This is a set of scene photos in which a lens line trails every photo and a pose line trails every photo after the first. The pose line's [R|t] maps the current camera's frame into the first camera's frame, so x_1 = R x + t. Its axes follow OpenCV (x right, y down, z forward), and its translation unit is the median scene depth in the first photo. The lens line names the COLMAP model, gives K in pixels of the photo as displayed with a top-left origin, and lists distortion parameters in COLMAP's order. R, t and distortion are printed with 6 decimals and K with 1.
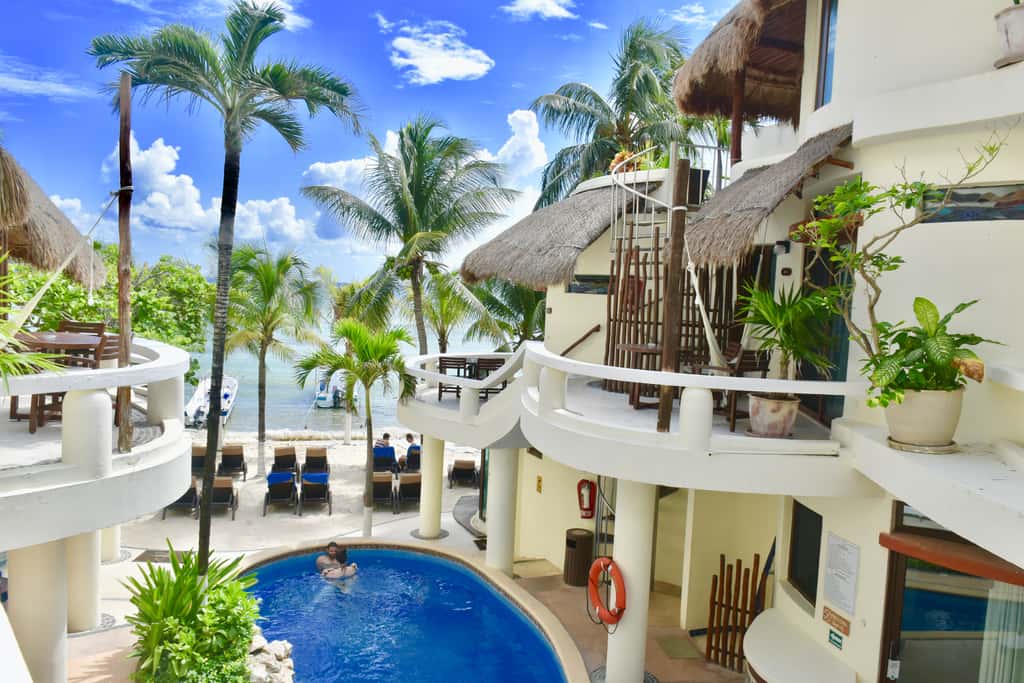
lens RADIAL K [[789.0, 0, 511.2], [0, 789.0, 339.5], [0, 0, 1]] dist [-0.019191, -0.002796]
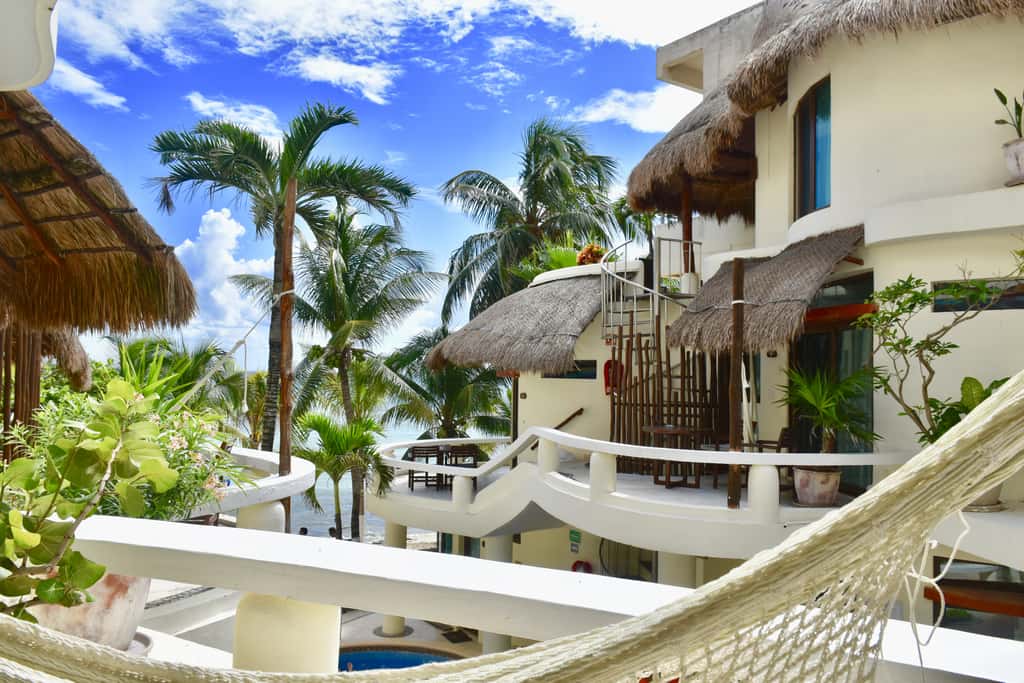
lens RADIAL K [[789.0, 0, 512.7], [0, 789.0, 338.3], [0, 0, 1]] dist [-0.019191, -0.002796]
pose [[0.980058, -0.020719, 0.197629, -0.191772], [0.040807, 0.994337, -0.098124, -0.012336], [-0.194477, 0.104231, 0.975353, -0.005884]]
